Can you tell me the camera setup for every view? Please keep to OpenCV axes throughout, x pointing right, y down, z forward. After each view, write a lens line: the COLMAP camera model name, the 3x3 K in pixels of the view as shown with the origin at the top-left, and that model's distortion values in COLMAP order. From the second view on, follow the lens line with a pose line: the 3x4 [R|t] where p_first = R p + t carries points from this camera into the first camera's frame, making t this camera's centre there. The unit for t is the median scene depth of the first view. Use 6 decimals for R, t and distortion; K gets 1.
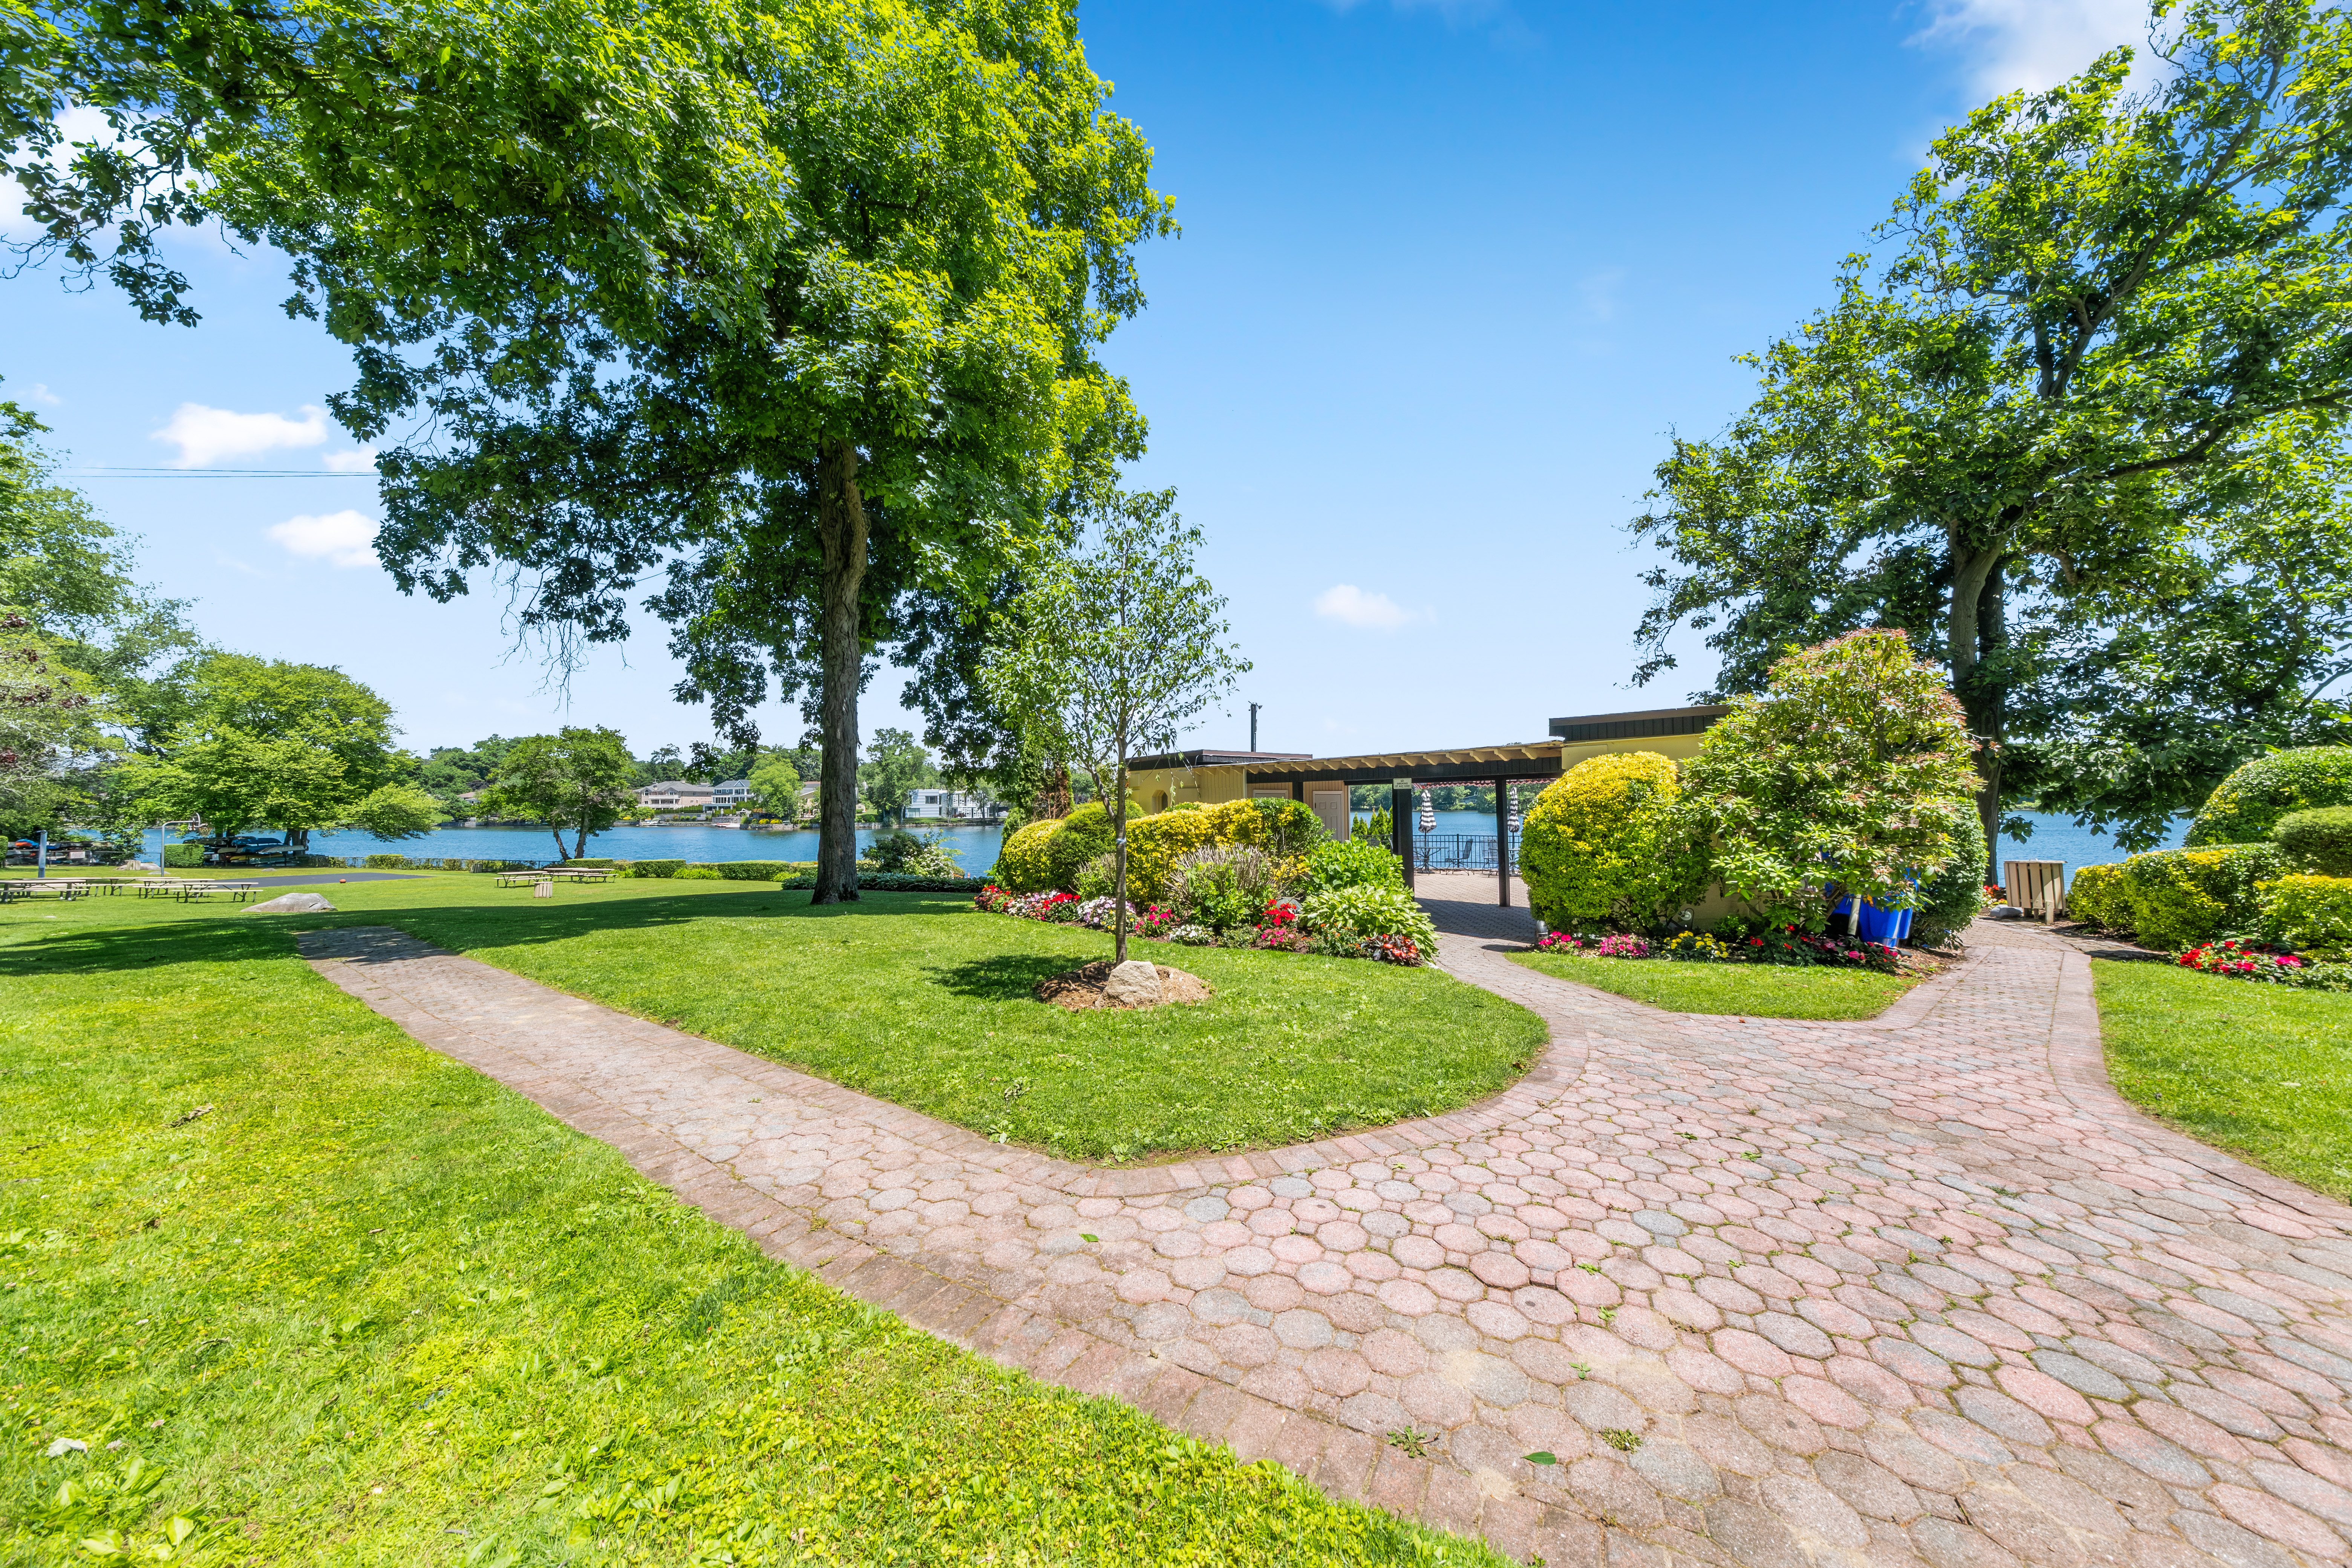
lens RADIAL K [[794.0, 0, 1178.3], [0, 794.0, 791.8], [0, 0, 1]] dist [0.000555, 0.000026]
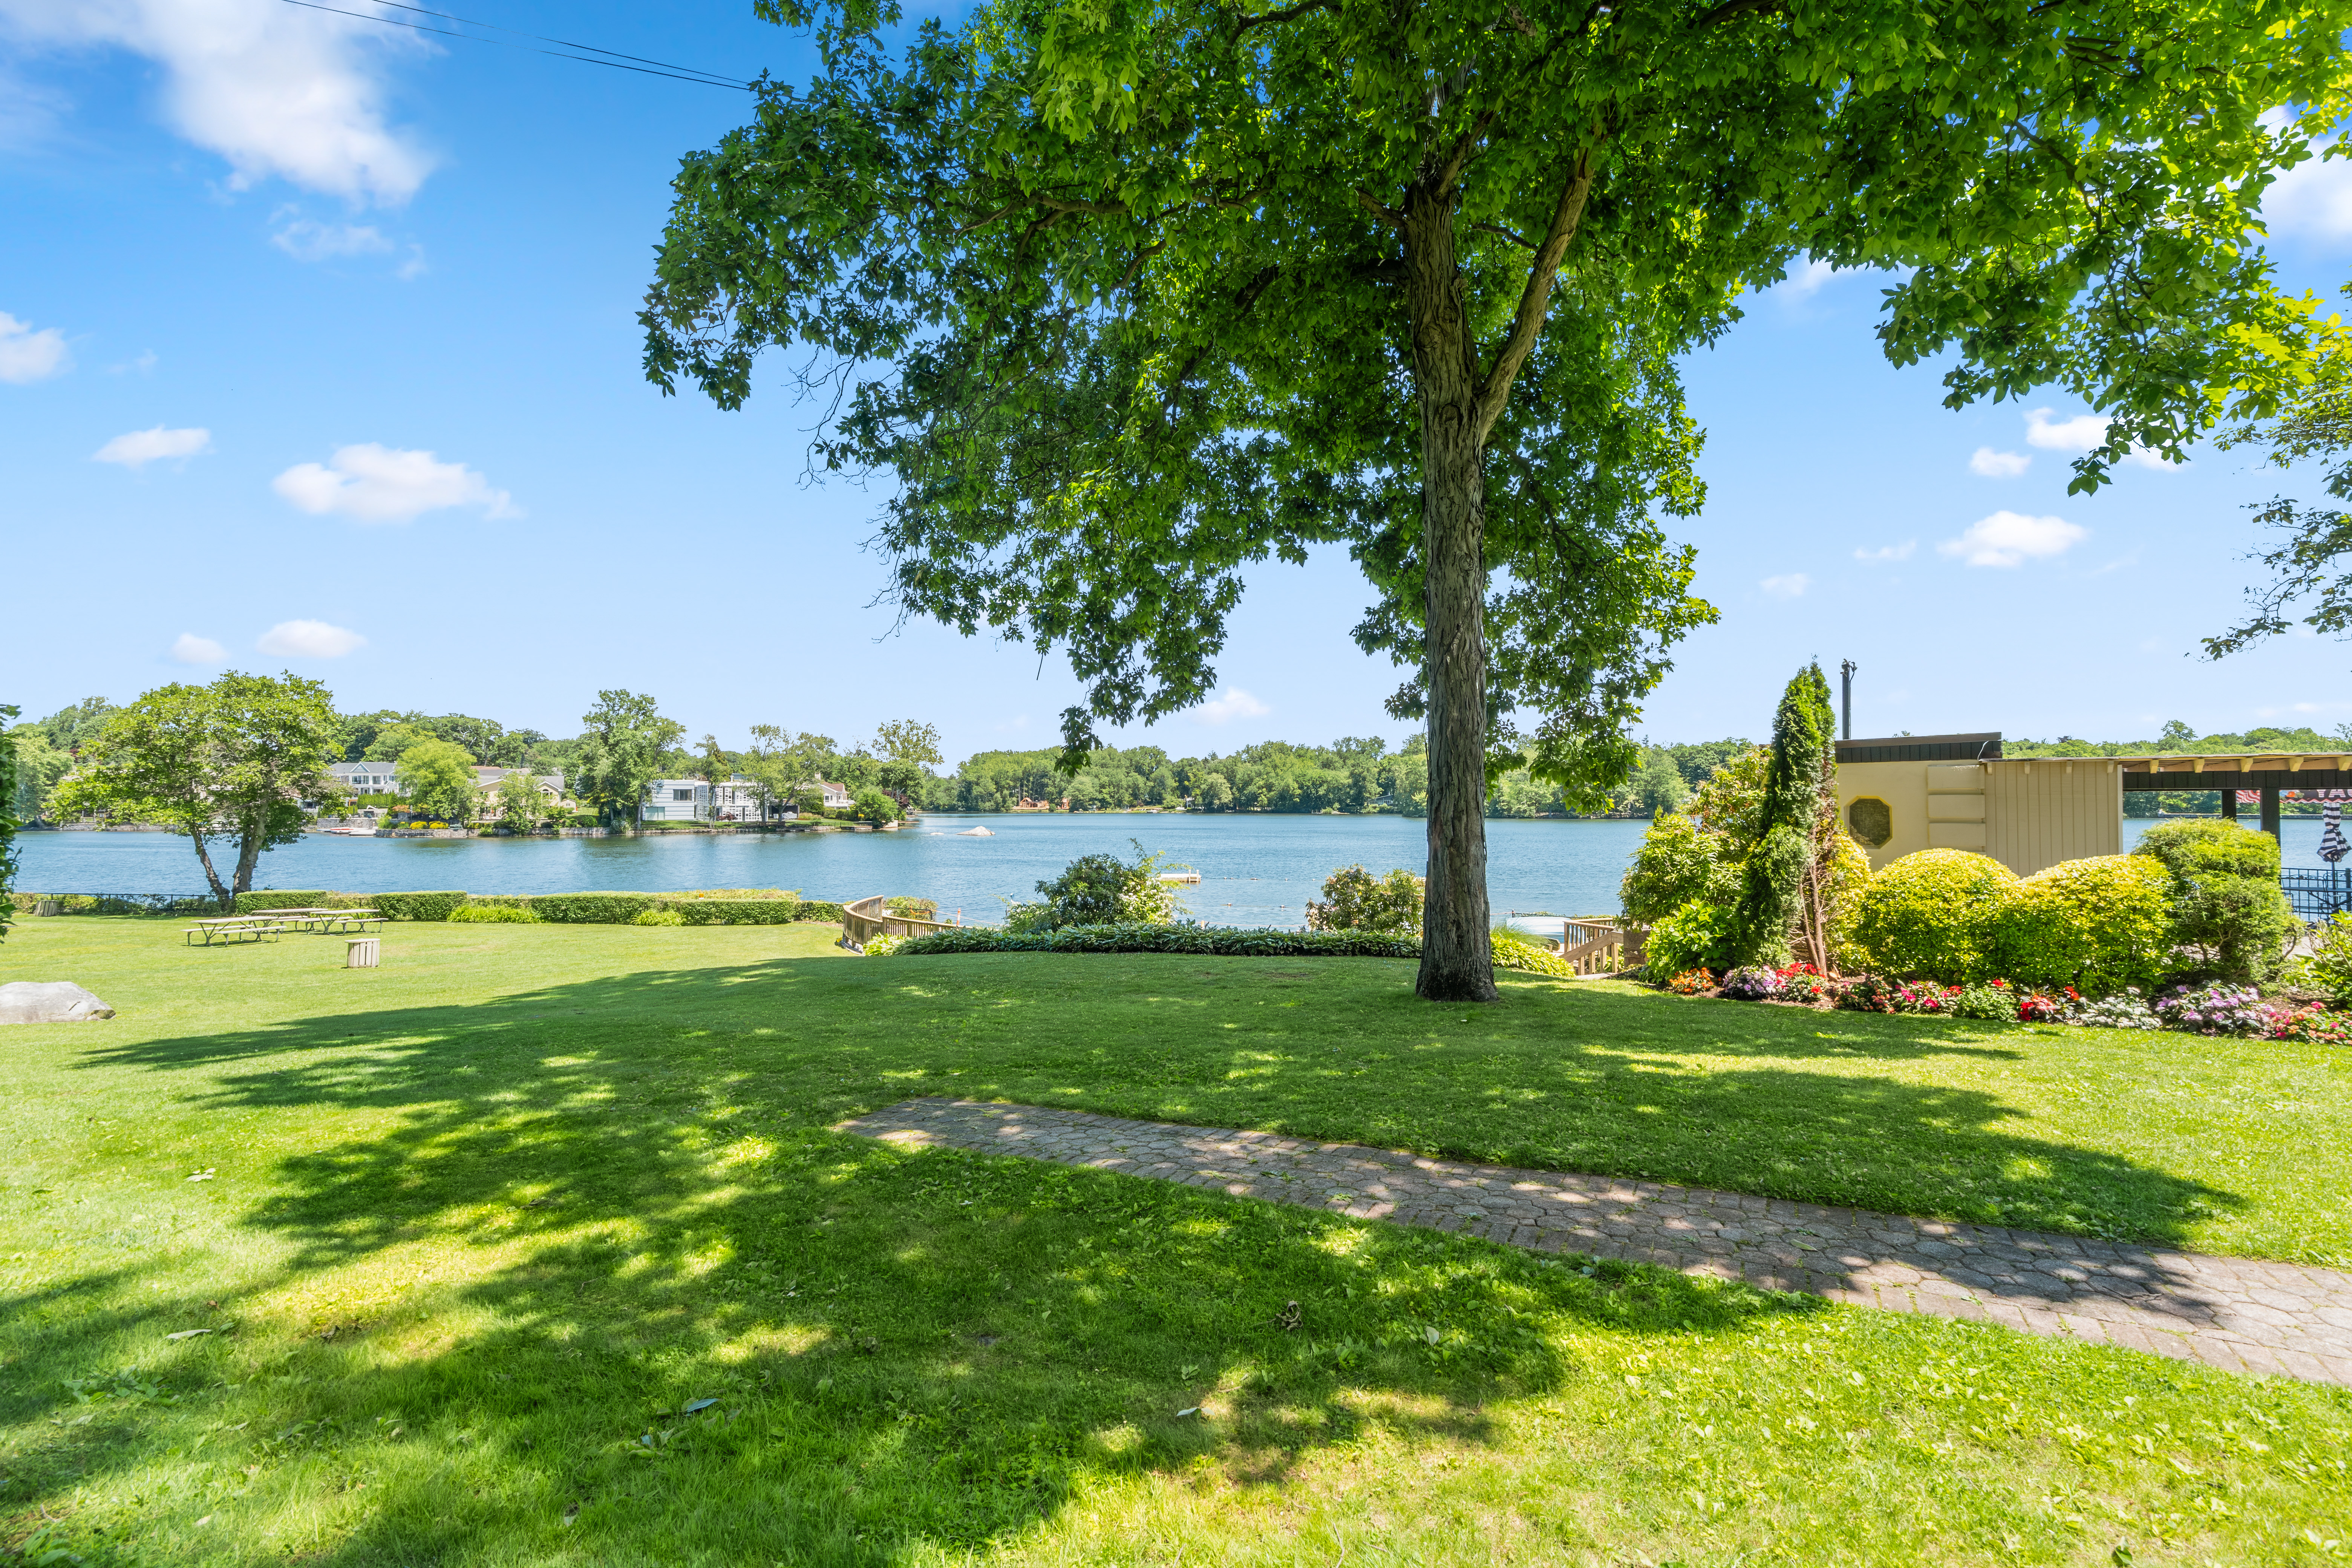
lens RADIAL K [[1051.6, 0, 1174.0], [0, 1051.6, 786.7], [0, 0, 1]] dist [-0.000842, -0.000009]
pose [[0.983496, 0.009992, 0.180655, -0.193952], [-0.009935, 0.999950, -0.001222, -0.000849], [-0.180658, -0.000593, 0.983546, 0.076523]]
